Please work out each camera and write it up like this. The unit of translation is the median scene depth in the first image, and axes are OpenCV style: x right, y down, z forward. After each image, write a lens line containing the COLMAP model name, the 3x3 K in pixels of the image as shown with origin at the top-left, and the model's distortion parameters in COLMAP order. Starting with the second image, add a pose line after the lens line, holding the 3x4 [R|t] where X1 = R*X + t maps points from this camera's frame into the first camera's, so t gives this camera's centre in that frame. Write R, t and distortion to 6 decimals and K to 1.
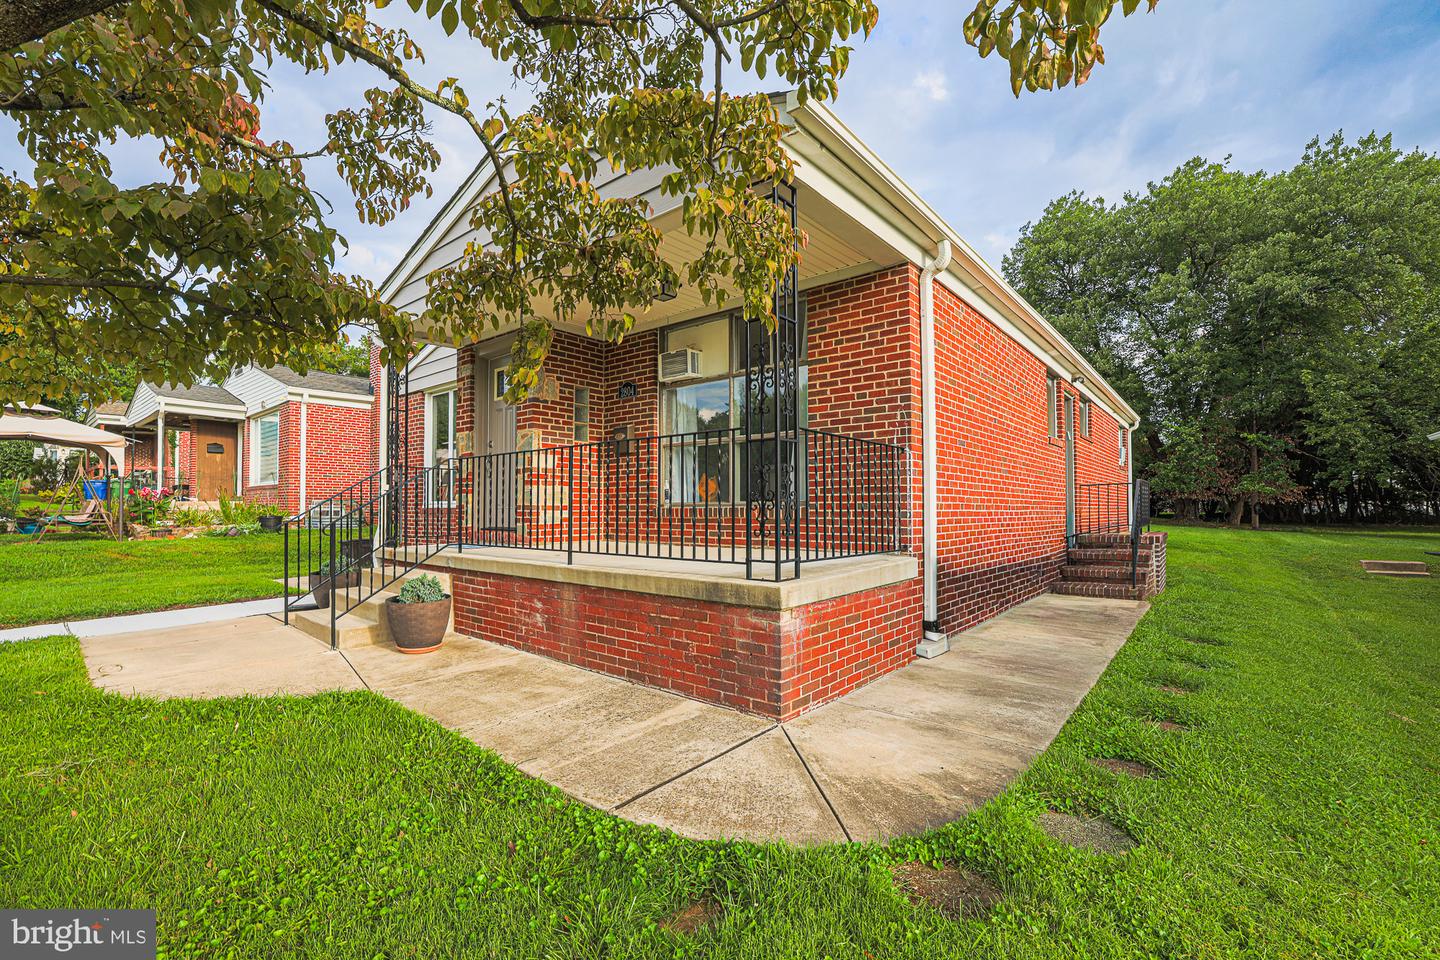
lens RADIAL K [[620.9, 0, 718.8], [0, 620.9, 492.3], [0, 0, 1]] dist [0.009452, 0.002091]
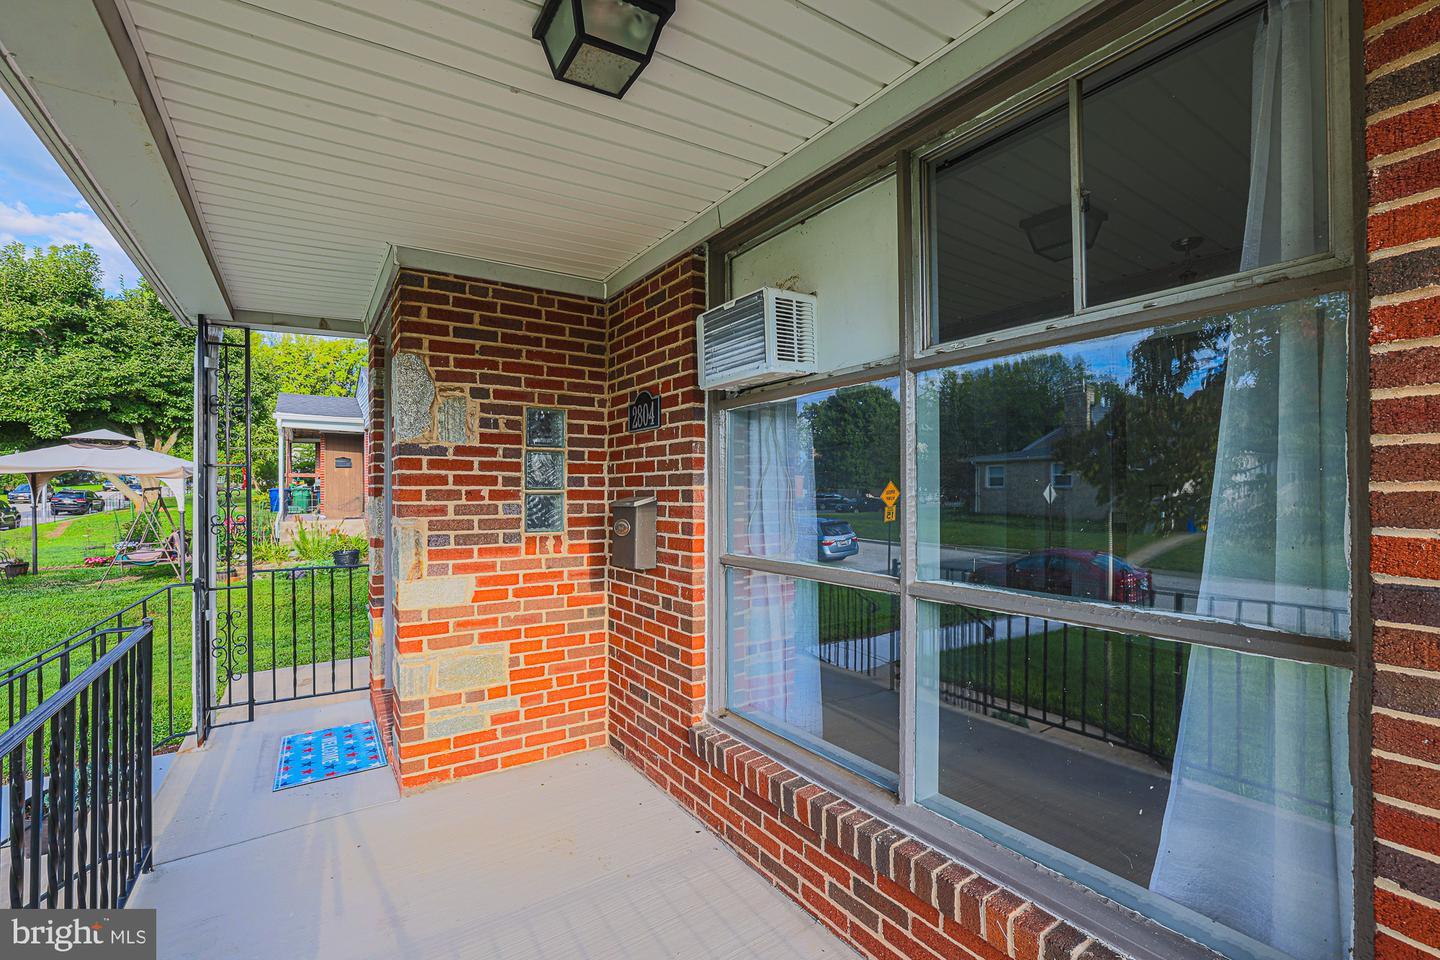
lens RADIAL K [[620.9, 0, 709.2], [0, 620.9, 480.2], [0, 0, 1]] dist [0.009452, 0.002091]
pose [[0.956692, 0.000834, -0.291100, 0.014501], [0.001070, 0.999979, 0.006379, -0.123356], [0.291100, -0.006414, 0.956671, 0.627068]]
